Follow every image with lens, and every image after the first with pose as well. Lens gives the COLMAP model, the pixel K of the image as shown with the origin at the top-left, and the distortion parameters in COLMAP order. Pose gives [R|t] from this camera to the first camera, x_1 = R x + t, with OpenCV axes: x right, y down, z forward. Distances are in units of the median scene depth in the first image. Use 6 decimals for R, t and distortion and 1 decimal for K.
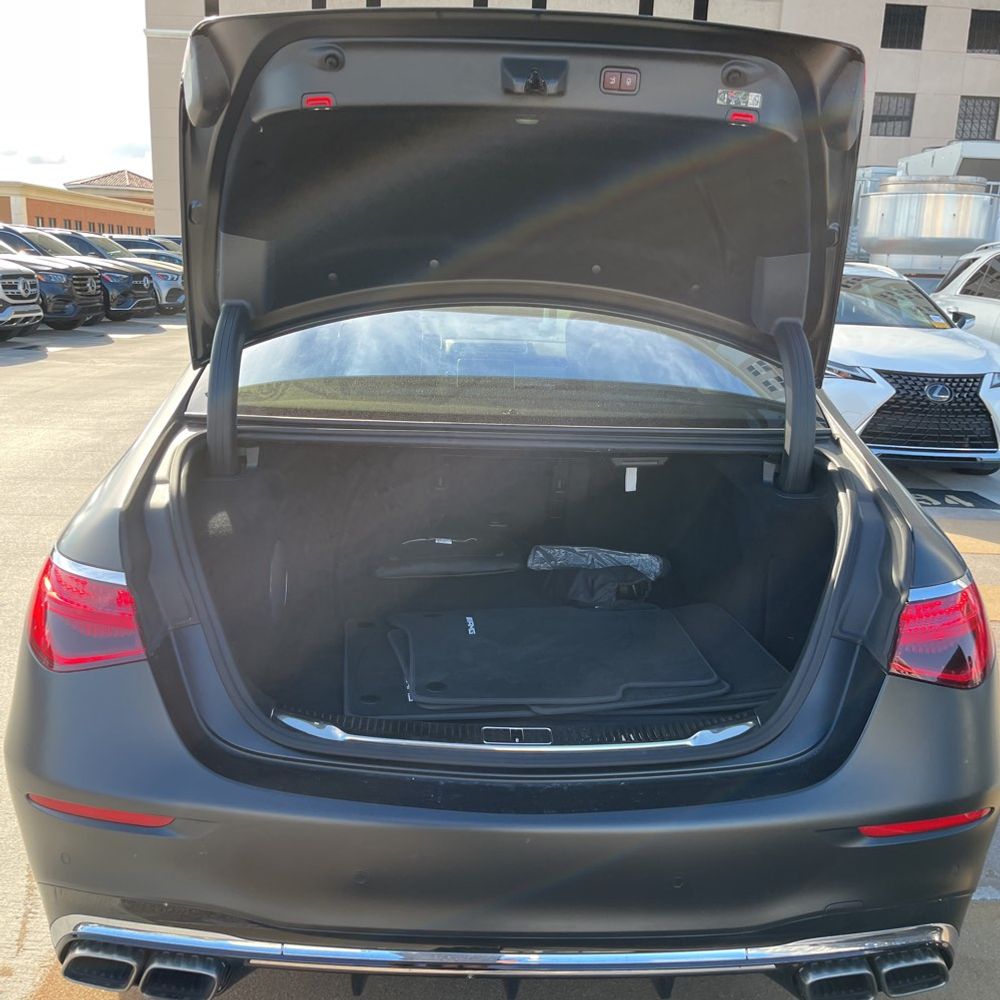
lens RADIAL K [[1013.6, 0, 501.8], [0, 1013.6, 517.5], [0, 0, 1]] dist [0.021838, 0.000000]
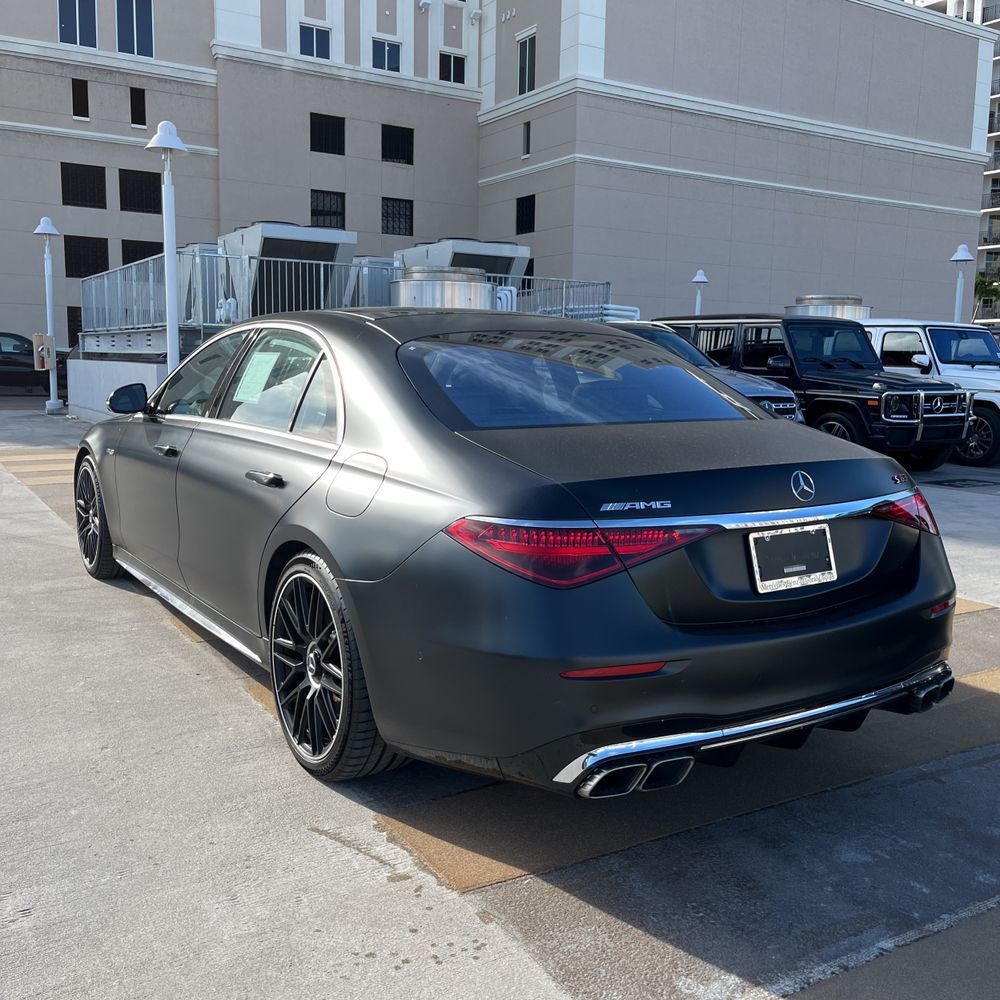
lens RADIAL K [[1013.6, 0, 508.4], [0, 1013.6, 499.5], [0, 0, 1]] dist [0.021838, 0.000000]
pose [[0.851257, -0.094087, 0.516245, -0.168013], [0.140979, 0.988631, -0.052286, 0.011108], [-0.505457, 0.117289, 0.854843, -0.033081]]
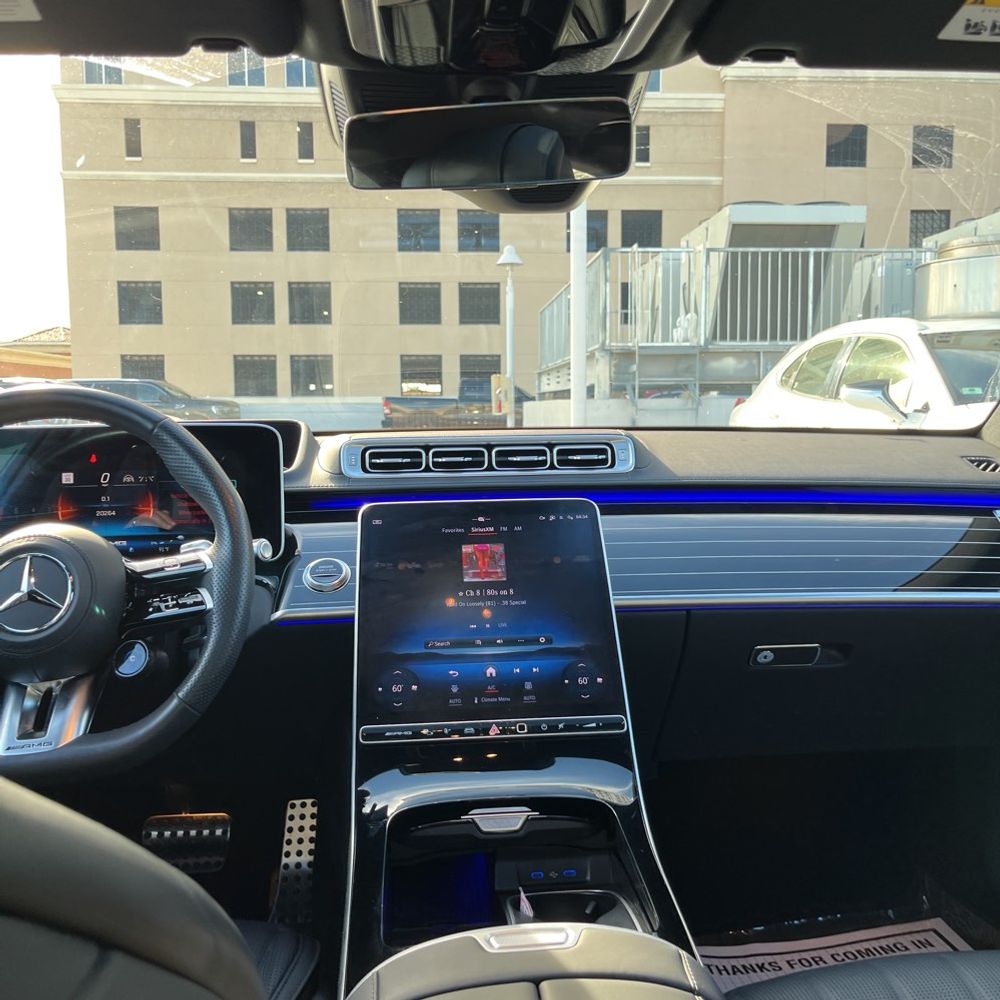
lens RADIAL K [[1013.6, 0, 508.6], [0, 1013.6, 497.9], [0, 0, 1]] dist [0.021838, 0.000000]
pose [[0.997306, -0.050397, 0.053295, -0.008666], [0.057902, 0.986954, -0.150232, -0.046438], [-0.045028, 0.152913, 0.987213, 0.295744]]
